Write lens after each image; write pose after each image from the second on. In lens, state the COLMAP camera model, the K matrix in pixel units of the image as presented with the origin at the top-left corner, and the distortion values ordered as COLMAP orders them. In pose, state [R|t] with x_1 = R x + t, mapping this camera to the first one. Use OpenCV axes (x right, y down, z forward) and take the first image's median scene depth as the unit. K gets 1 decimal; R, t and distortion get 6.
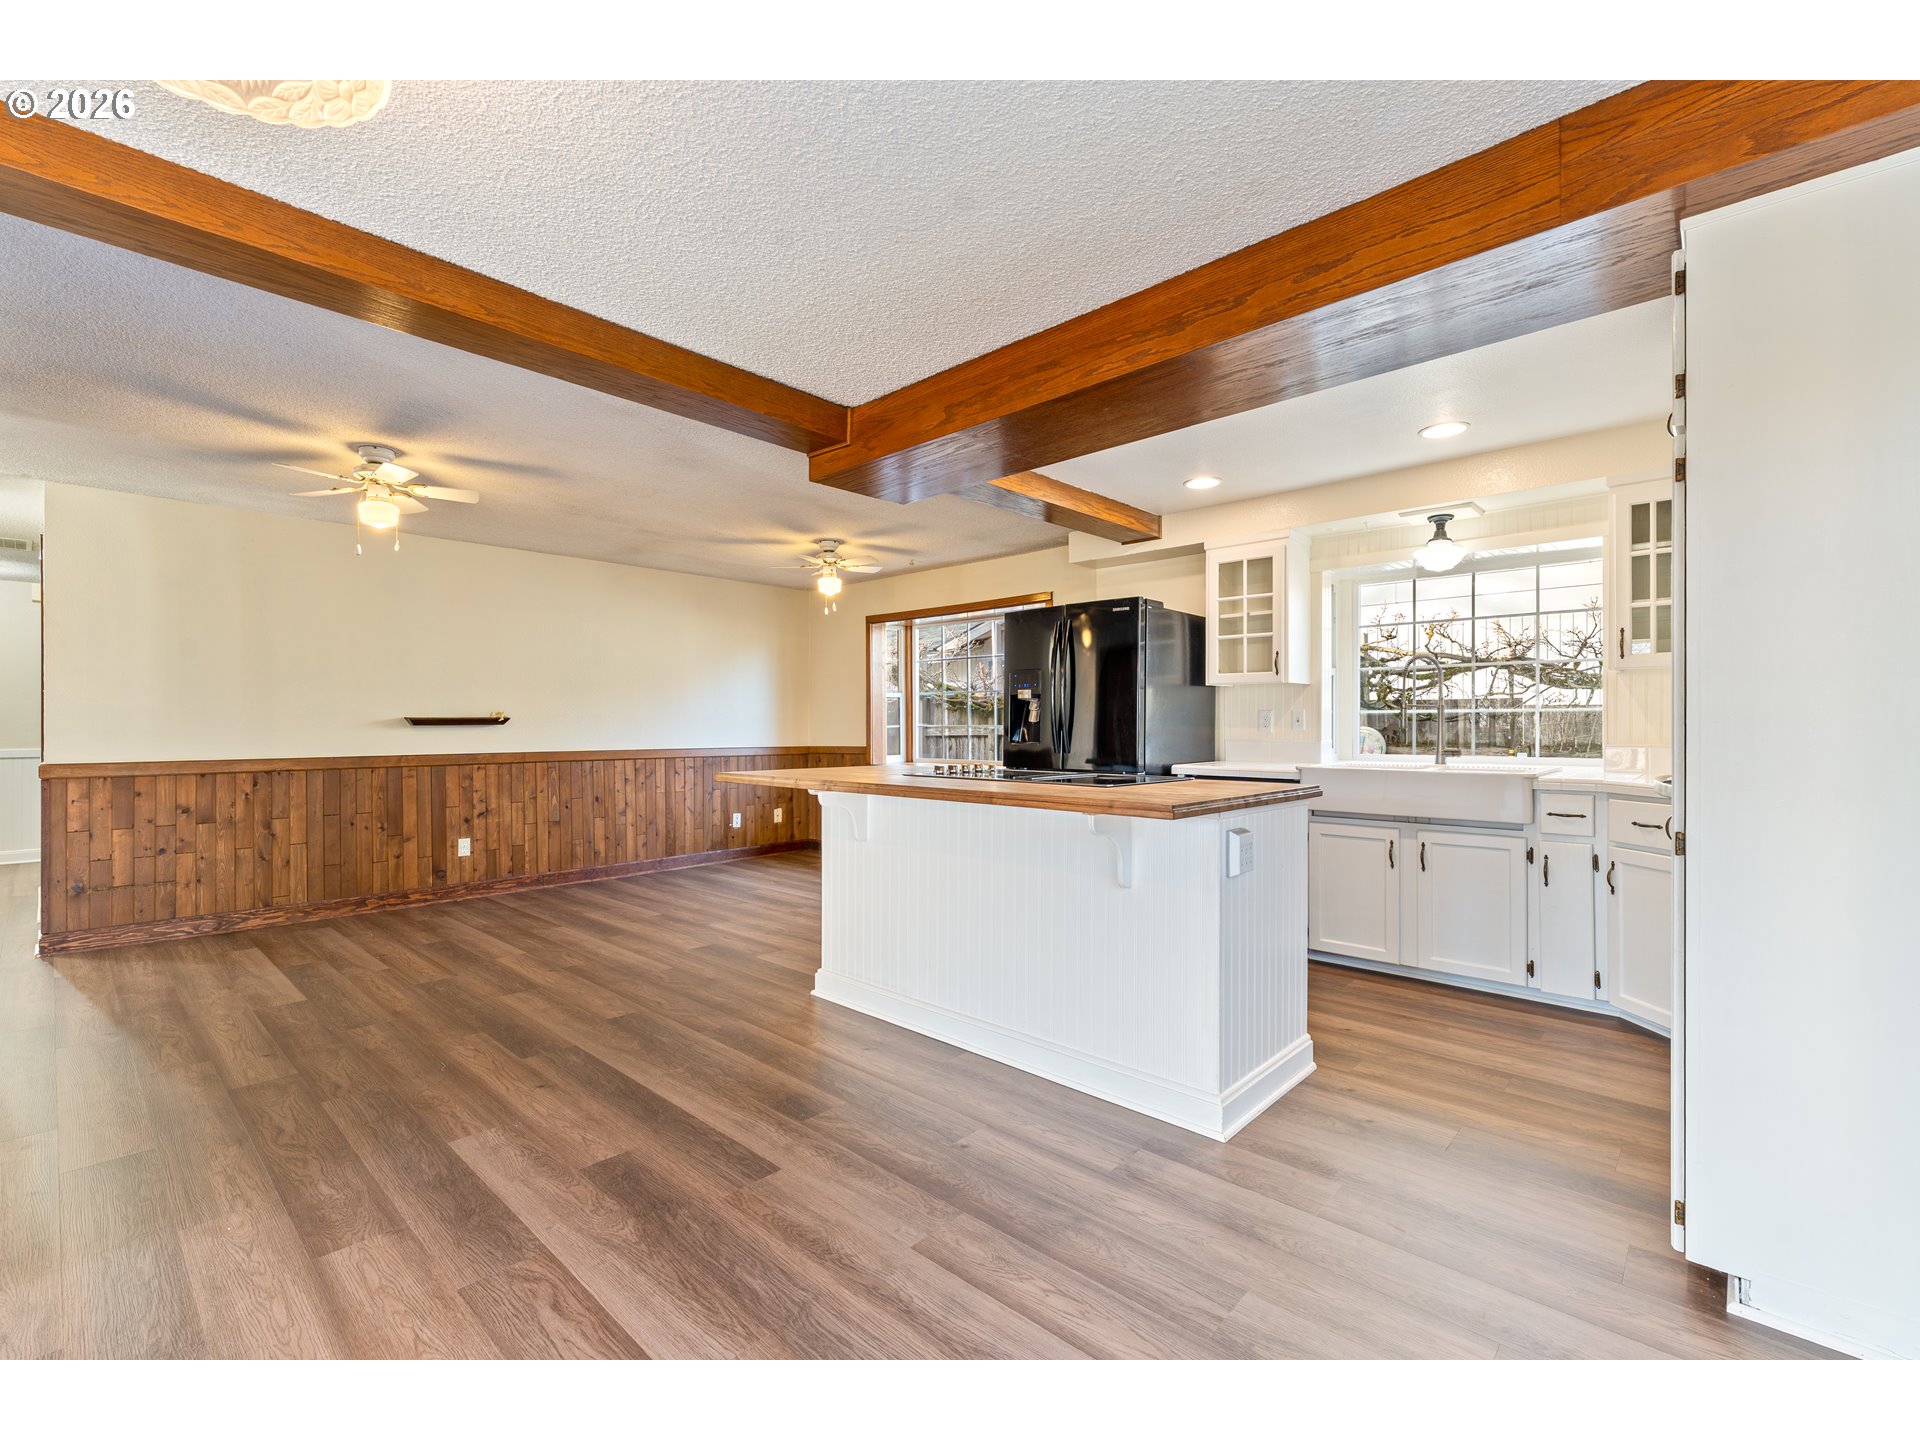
lens RADIAL K [[771.7, 0, 892.4], [0, 771.7, 734.1], [0, 0, 1]] dist [0.000479, 0.000109]
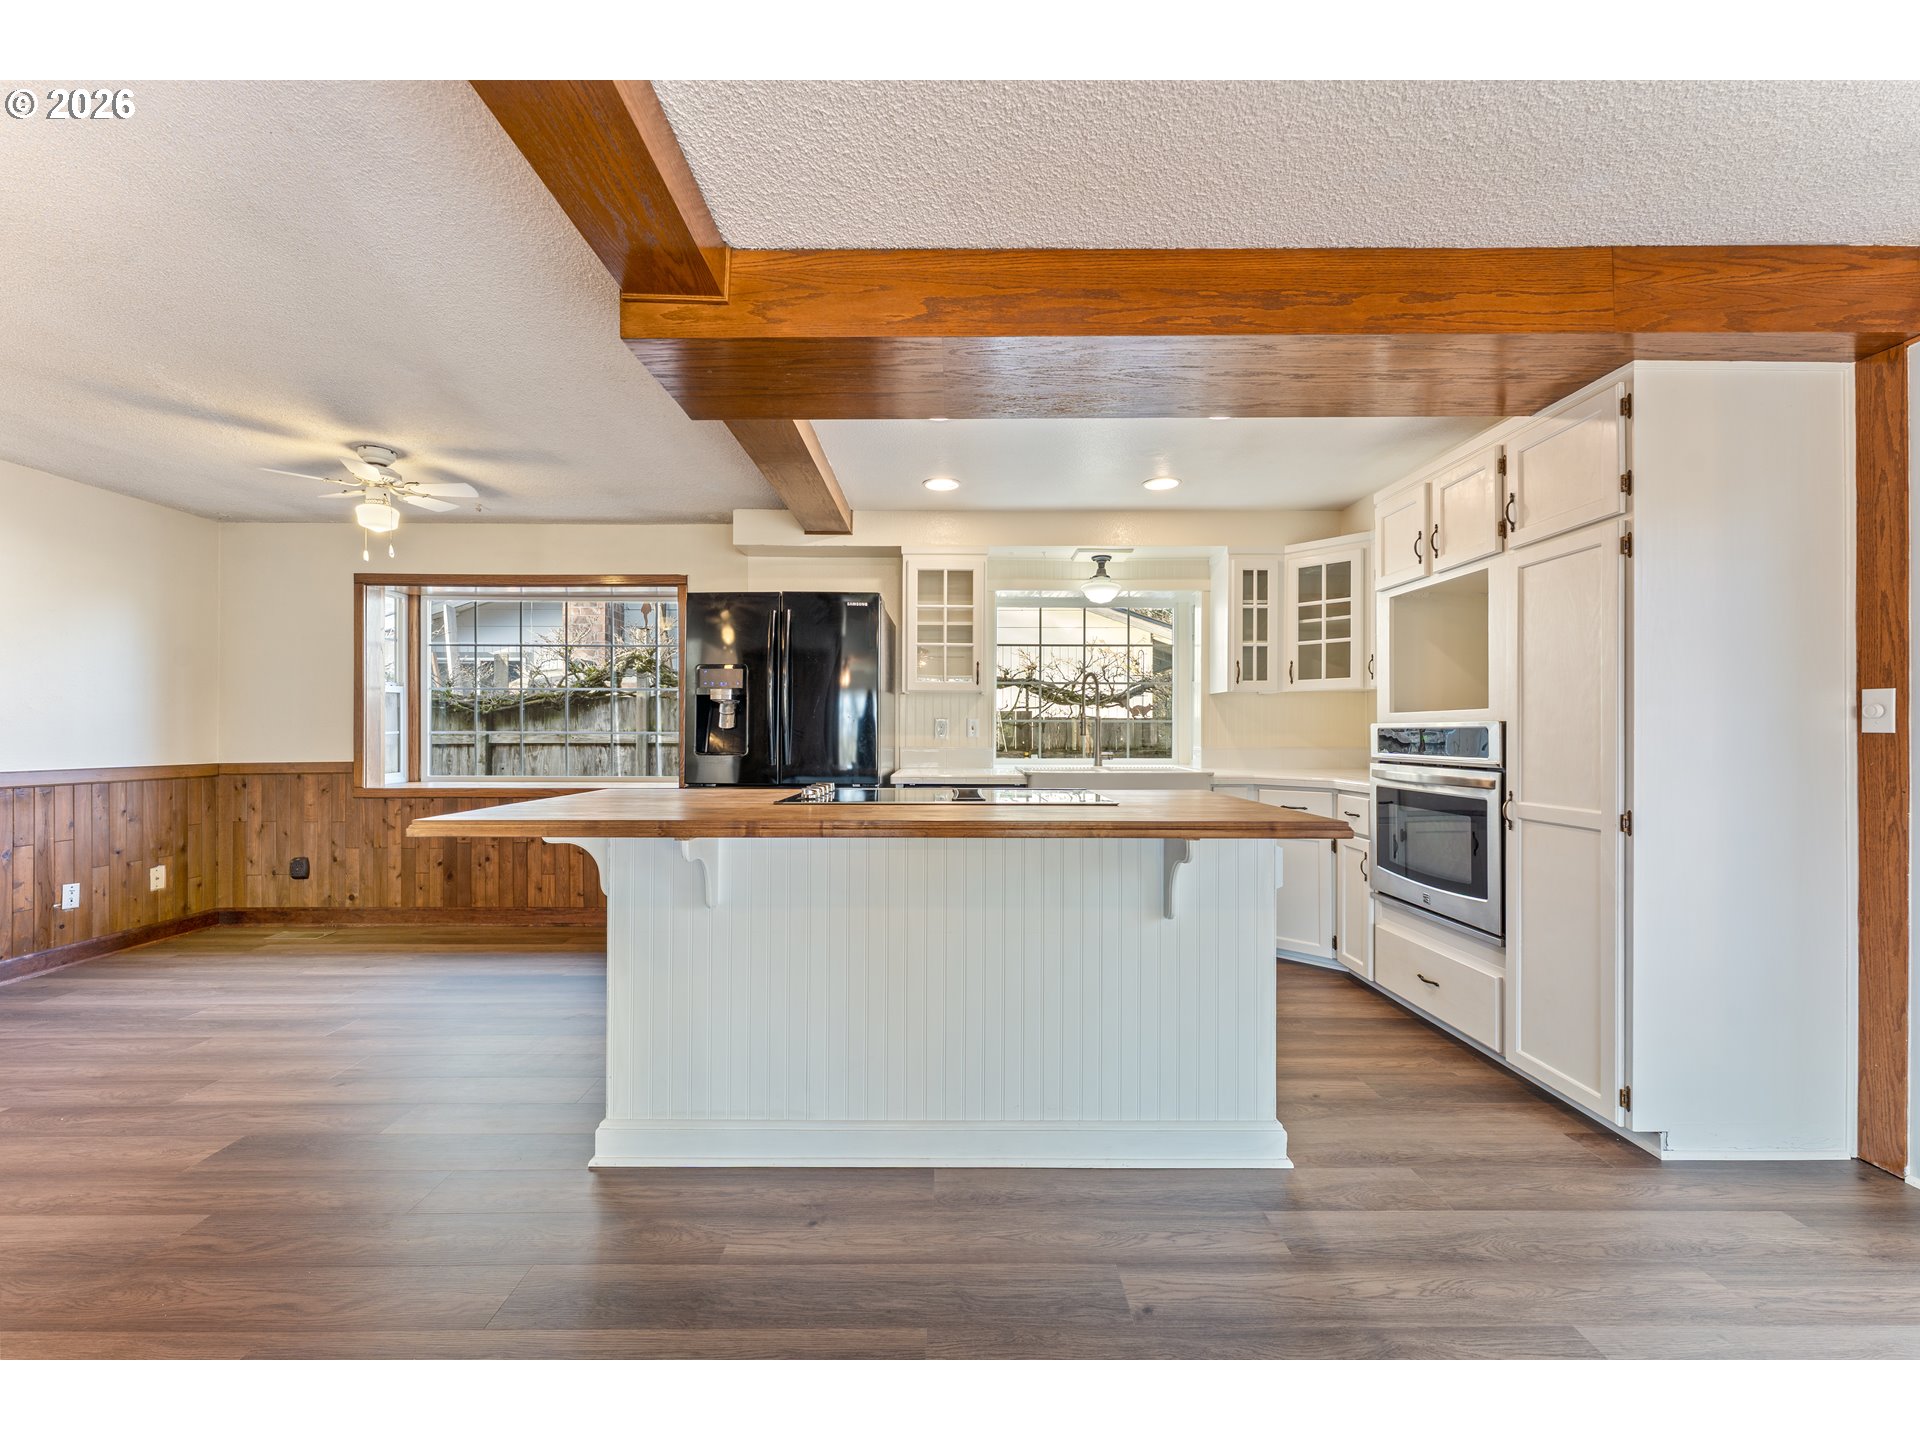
lens RADIAL K [[771.7, 0, 892.4], [0, 771.7, 734.1], [0, 0, 1]] dist [0.000479, 0.000109]
pose [[0.728263, 0.000371, 0.685297, -0.274959], [0.005163, 0.999969, -0.006027, -0.003728], [-0.685278, 0.007927, 0.728238, 0.296011]]
